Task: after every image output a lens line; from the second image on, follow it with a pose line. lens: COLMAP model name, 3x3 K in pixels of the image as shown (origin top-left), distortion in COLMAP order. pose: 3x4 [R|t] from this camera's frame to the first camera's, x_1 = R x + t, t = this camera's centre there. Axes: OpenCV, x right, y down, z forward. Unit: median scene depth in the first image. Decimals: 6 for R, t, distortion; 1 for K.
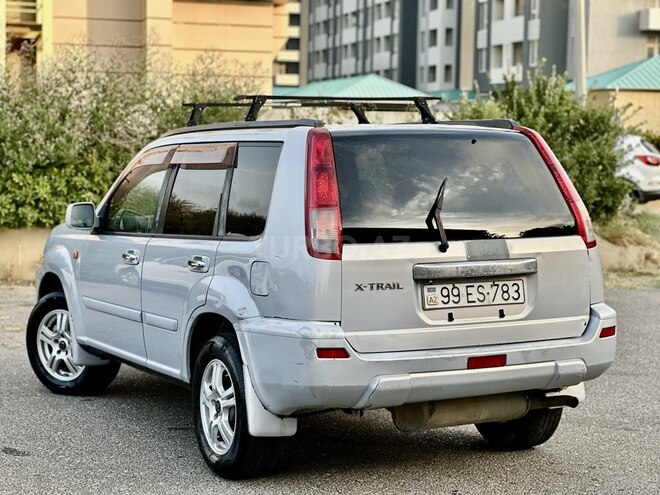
lens RADIAL K [[1502.5, 0, 324.3], [0, 1502.5, 243.7], [0, 0, 1]] dist [0.183188, 0.000000]
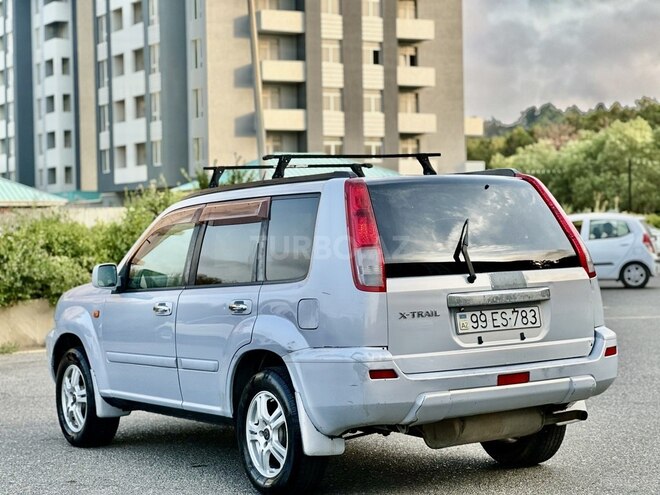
lens RADIAL K [[1502.5, 0, 328.9], [0, 1502.5, 251.6], [0, 0, 1]] dist [0.183188, 0.000000]
pose [[0.996340, -0.037665, 0.076737, -0.111179], [0.041692, 0.997799, -0.051570, 0.035169], [-0.074626, 0.054581, 0.995717, -0.119528]]
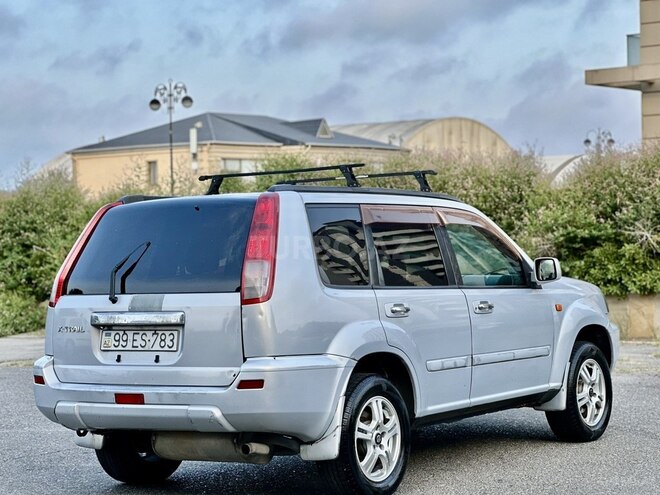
lens RADIAL K [[1502.5, 0, 328.7], [0, 1502.5, 249.3], [0, 0, 1]] dist [0.183188, 0.000000]
pose [[0.406519, -0.019554, -0.913433, 1.209480], [-0.026361, 0.999104, -0.033120, -0.002089], [0.913262, 0.037543, 0.405640, 0.651655]]
